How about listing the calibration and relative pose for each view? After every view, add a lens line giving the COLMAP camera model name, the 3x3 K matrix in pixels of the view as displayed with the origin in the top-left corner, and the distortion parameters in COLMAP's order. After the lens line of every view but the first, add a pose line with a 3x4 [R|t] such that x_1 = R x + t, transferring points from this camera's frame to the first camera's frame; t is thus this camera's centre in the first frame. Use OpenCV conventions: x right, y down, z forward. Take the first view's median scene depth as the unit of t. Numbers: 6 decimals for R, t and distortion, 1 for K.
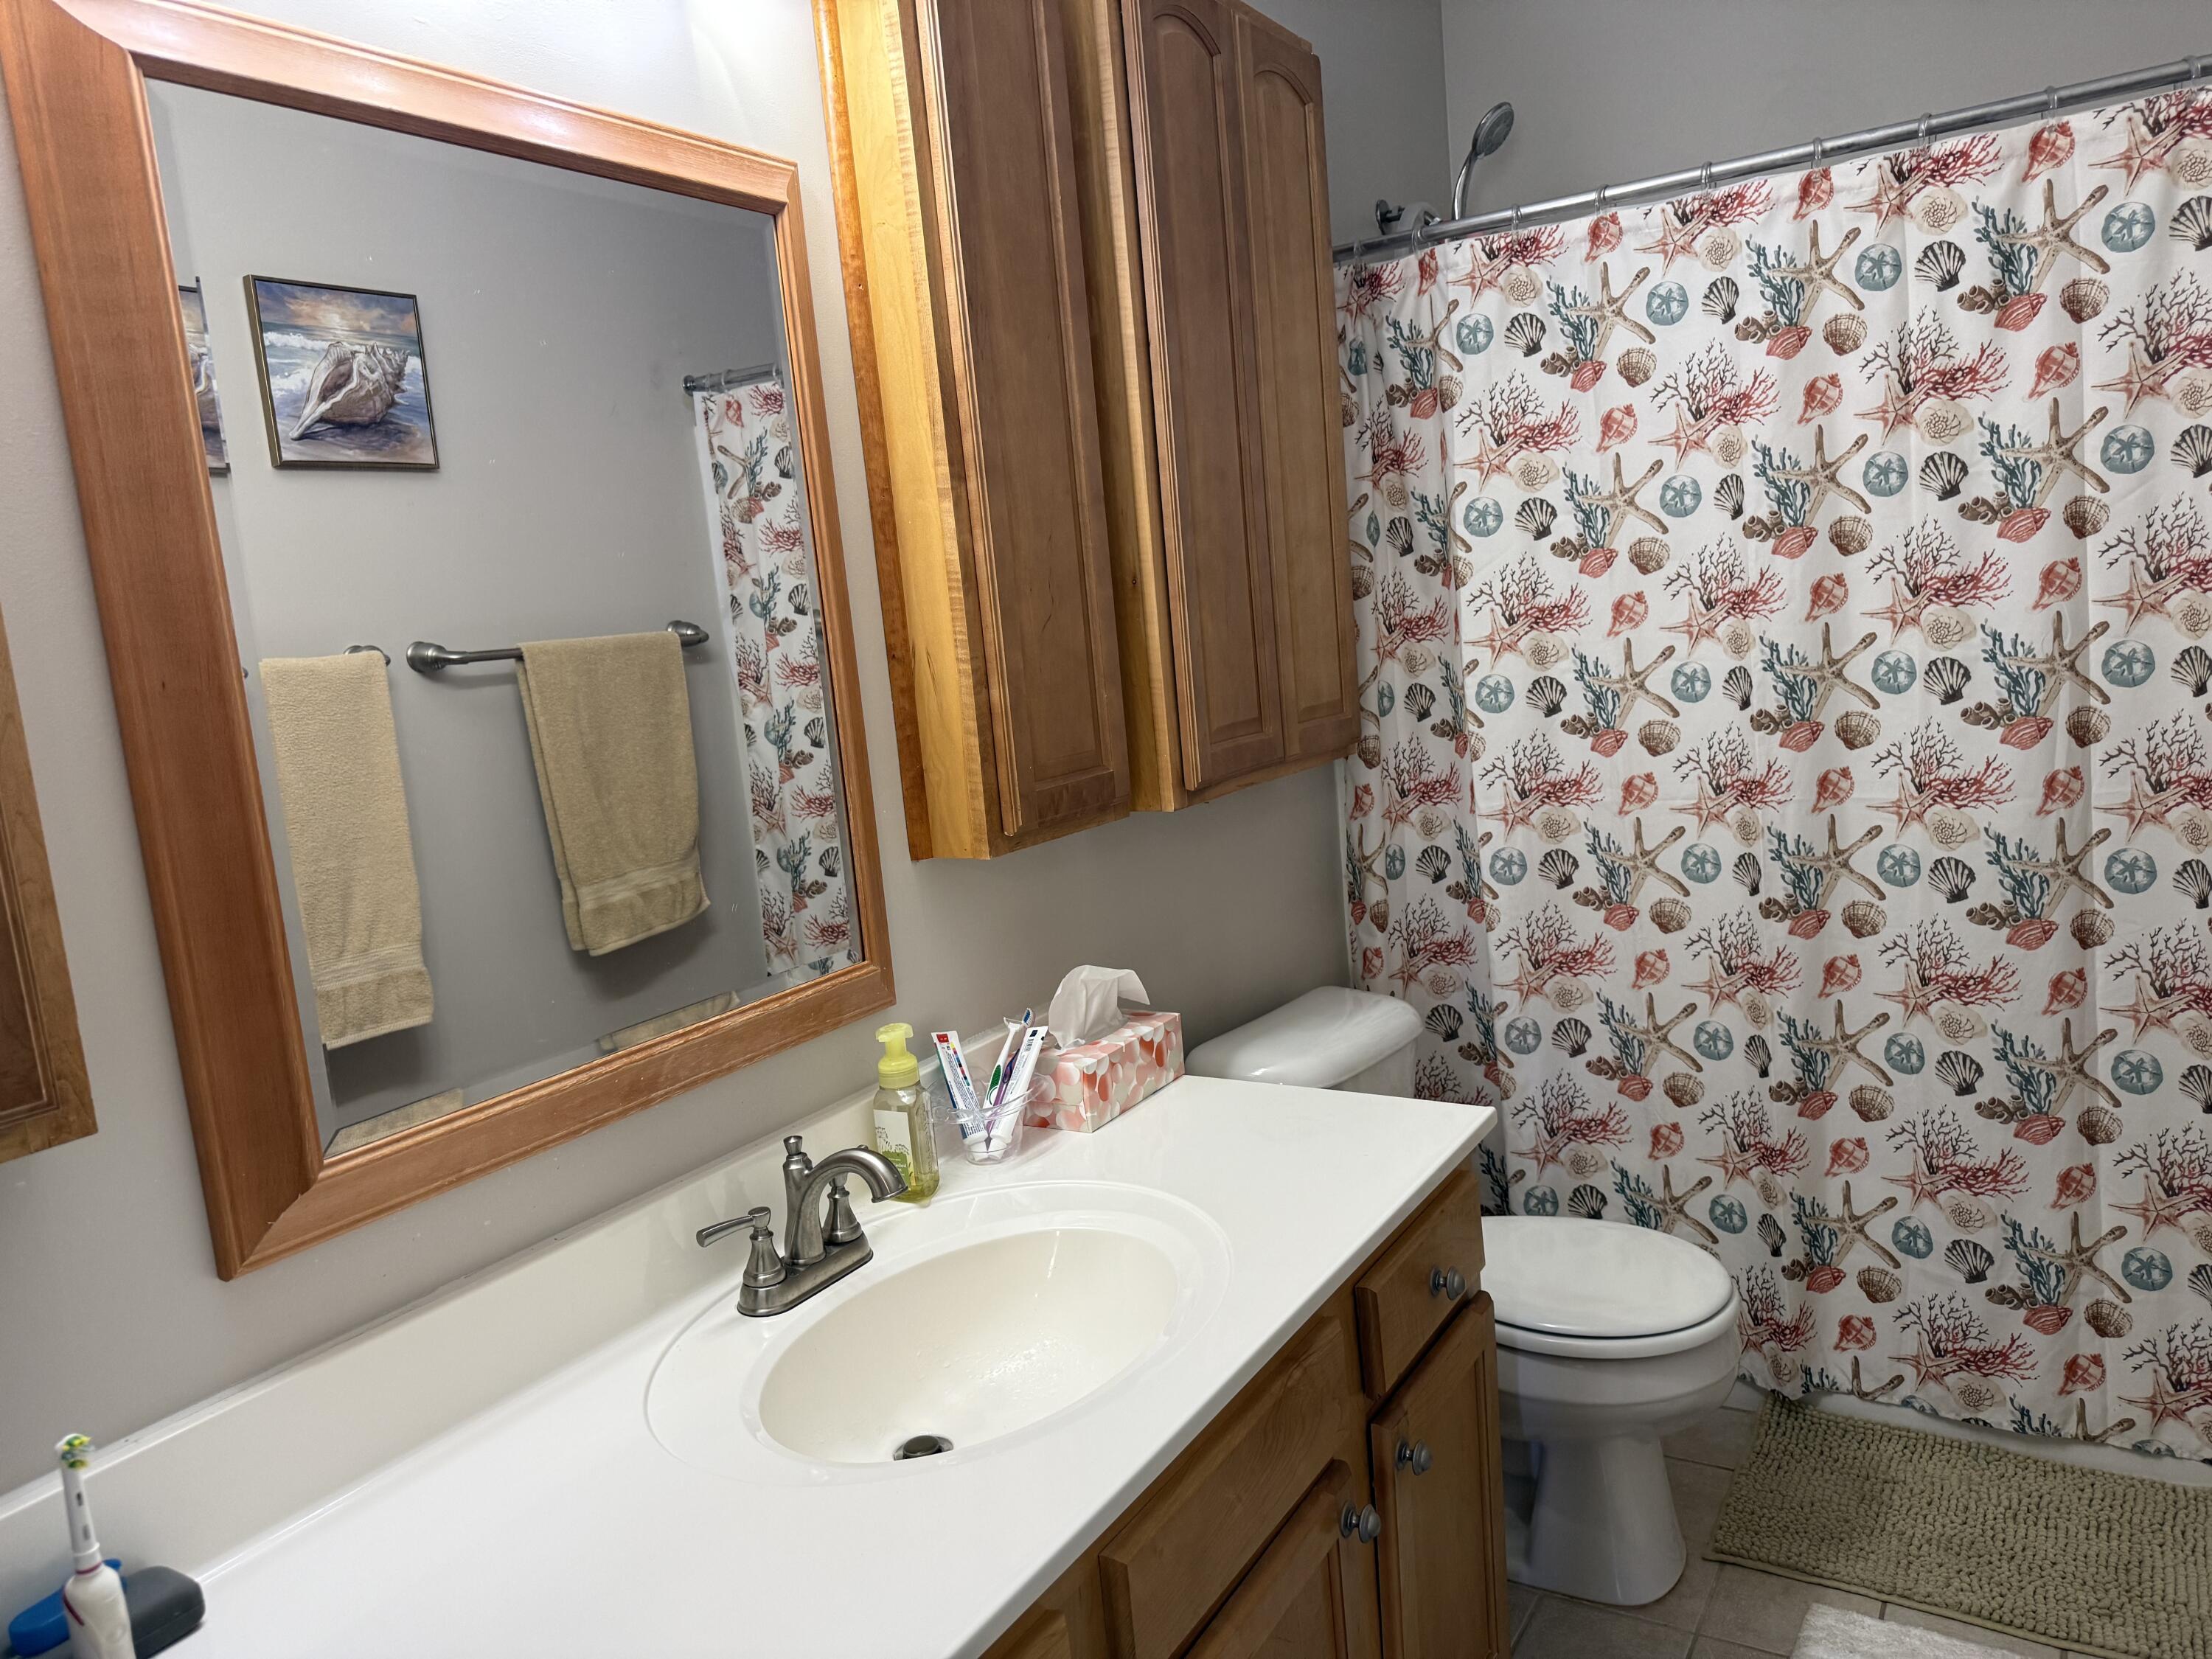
lens RADIAL K [[1574.5, 0, 1106.0], [0, 1574.5, 829.5], [0, 0, 1]] dist [0.060233, -0.082631]
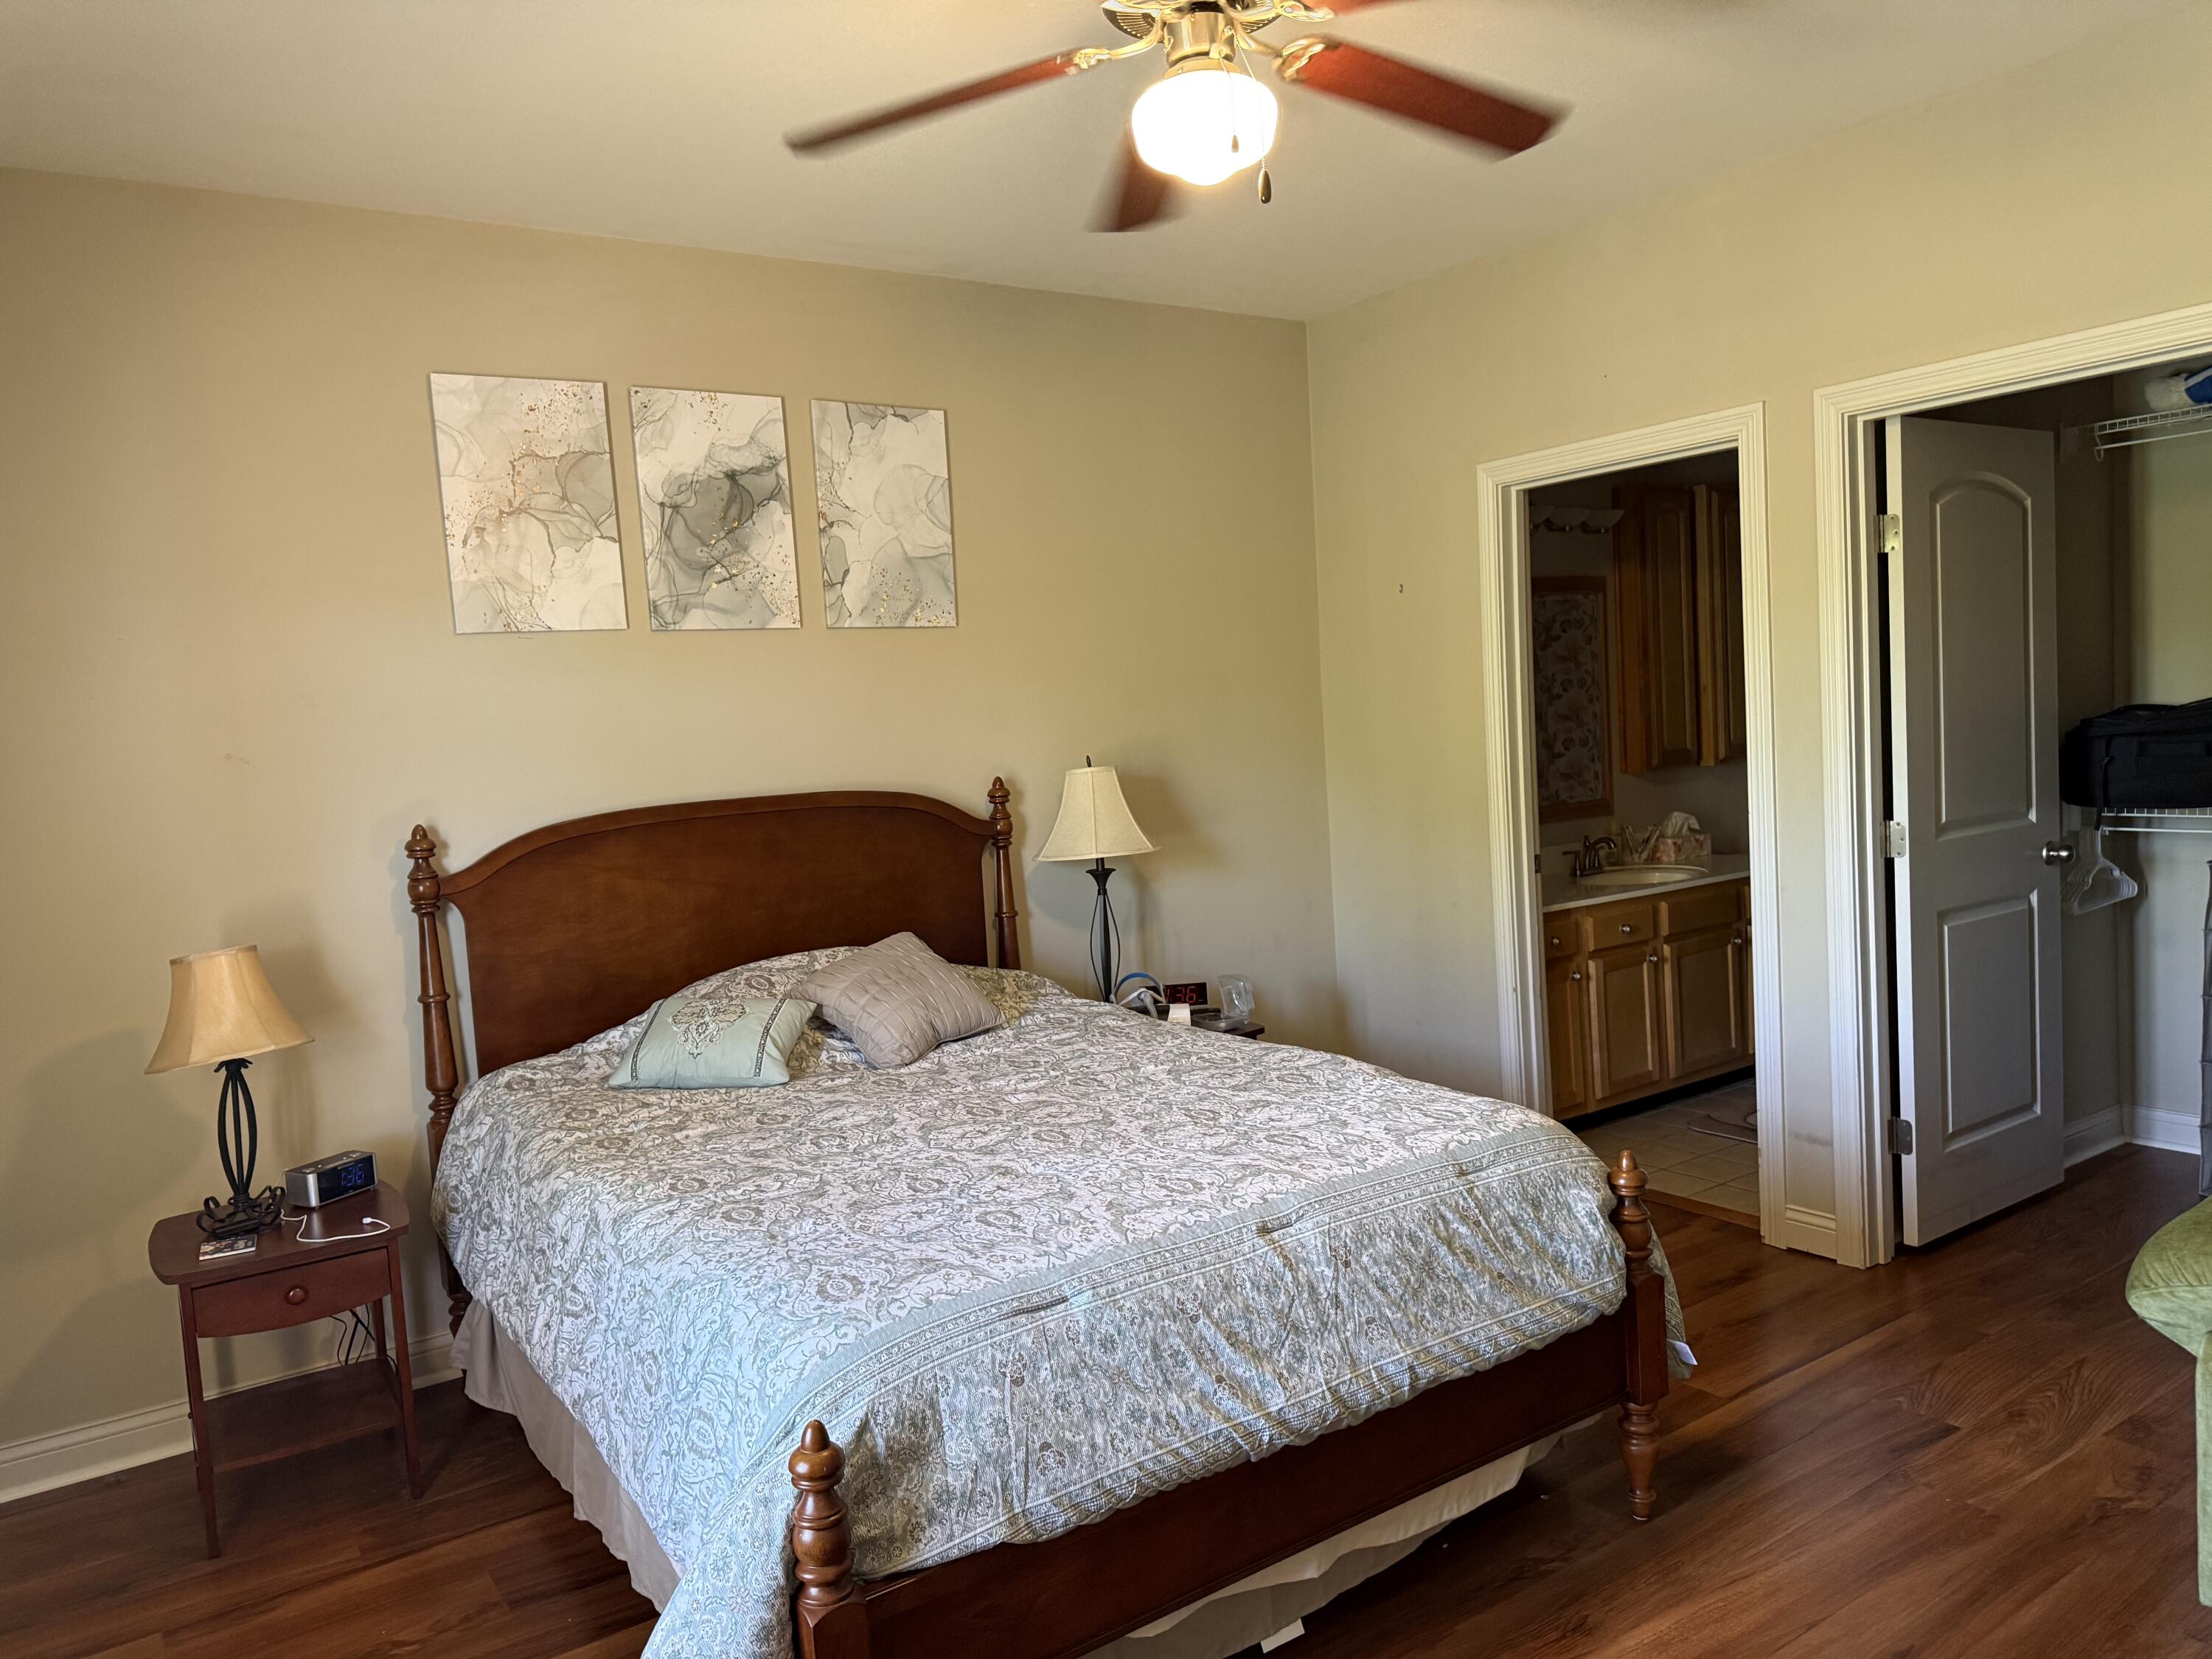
lens RADIAL K [[1574.5, 0, 1106.0], [0, 1574.5, 829.5], [0, 0, 1]] dist [0.060233, -0.082631]
pose [[0.918408, 0.069597, -0.389464, 0.163345], [-0.083204, 0.996367, -0.018156, 0.255900], [0.386785, 0.049079, 0.920863, -2.183101]]
